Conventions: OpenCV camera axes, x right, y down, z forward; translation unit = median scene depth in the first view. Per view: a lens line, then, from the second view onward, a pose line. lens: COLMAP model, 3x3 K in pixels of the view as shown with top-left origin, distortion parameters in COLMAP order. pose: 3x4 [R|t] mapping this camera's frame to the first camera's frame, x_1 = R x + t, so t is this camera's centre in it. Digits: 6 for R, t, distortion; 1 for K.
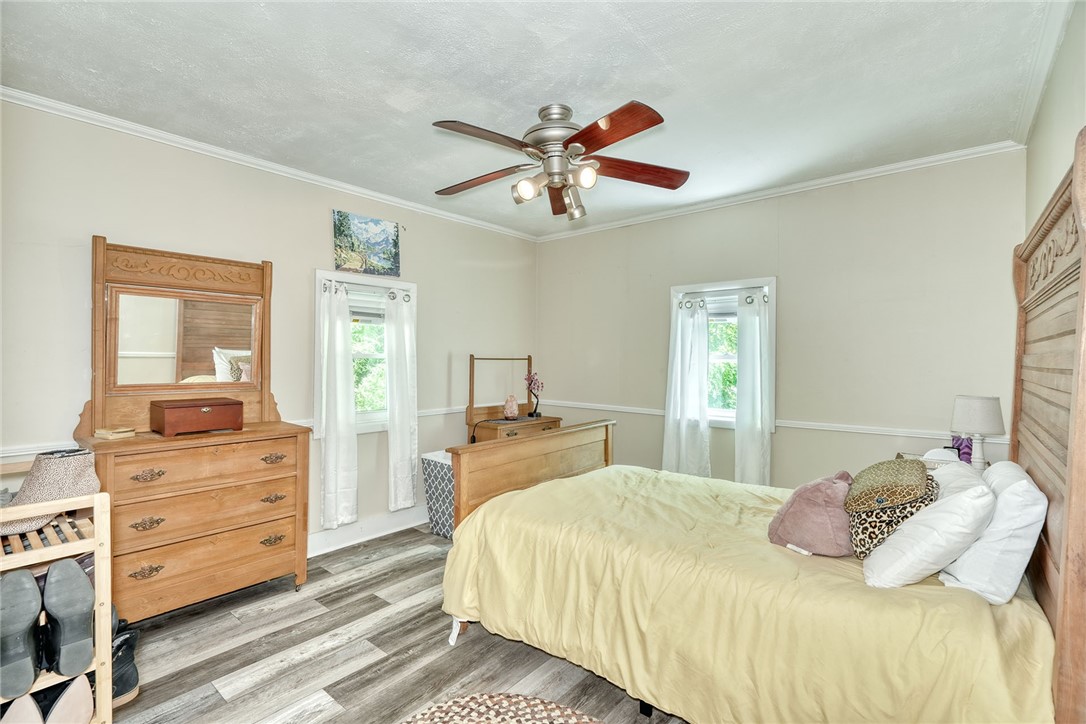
lens RADIAL K [[496.4, 0, 541.3], [0, 496.4, 359.6], [0, 0, 1]] dist [-0.004329, -0.000035]
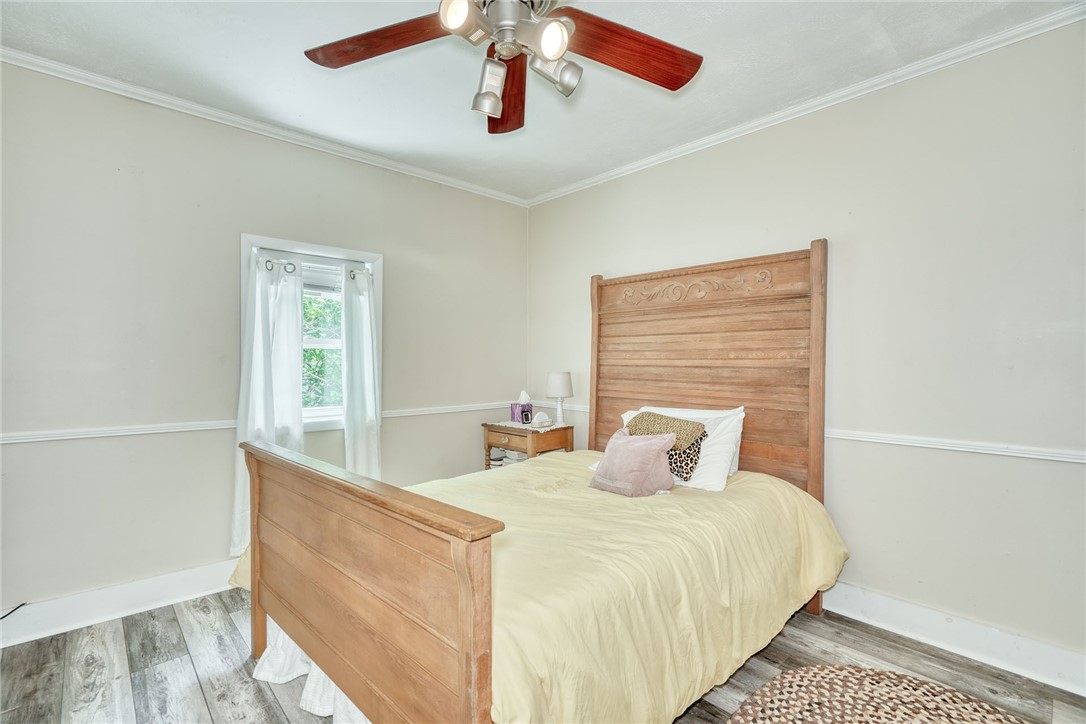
lens RADIAL K [[496.4, 0, 541.5], [0, 496.4, 366.0], [0, 0, 1]] dist [-0.004329, -0.000035]
pose [[0.126536, -0.008232, 0.991928, -0.369492], [-0.001646, 0.999962, 0.008508, 0.026876], [-0.991961, -0.002709, 0.126517, 0.553838]]
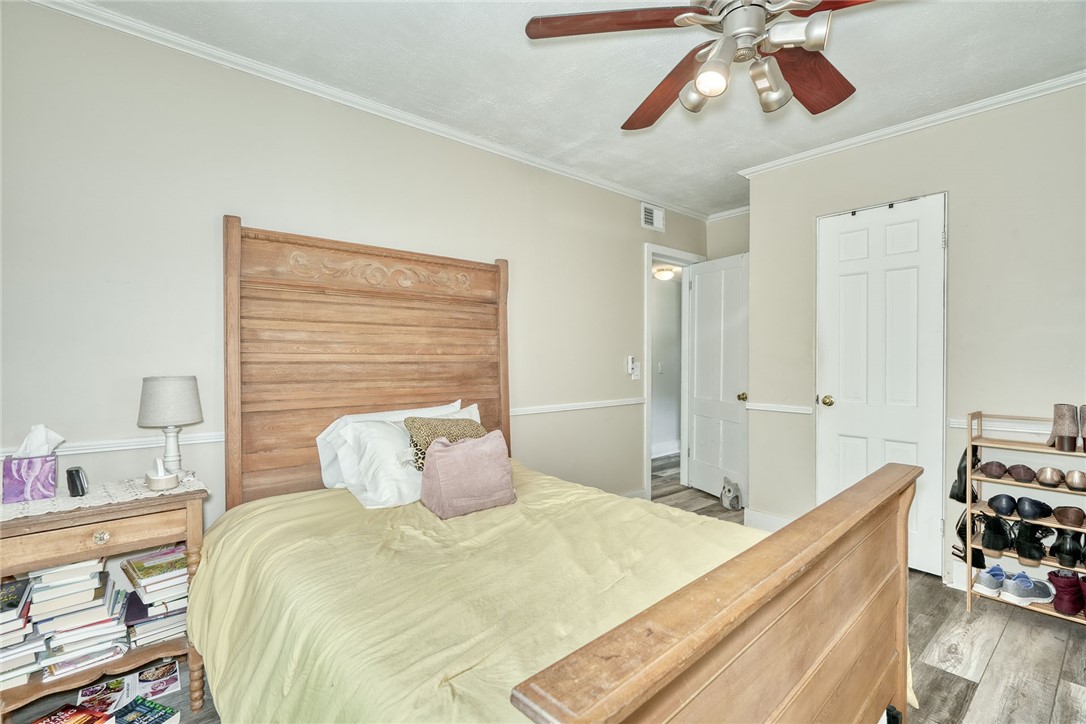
lens RADIAL K [[496.4, 0, 541.5], [0, 496.4, 359.9], [0, 0, 1]] dist [-0.004329, -0.000035]
pose [[-0.985379, -0.007657, 0.170204, 0.123927], [-0.005641, 0.999908, 0.012325, 0.020700], [-0.170283, 0.011185, -0.985332, 1.074184]]
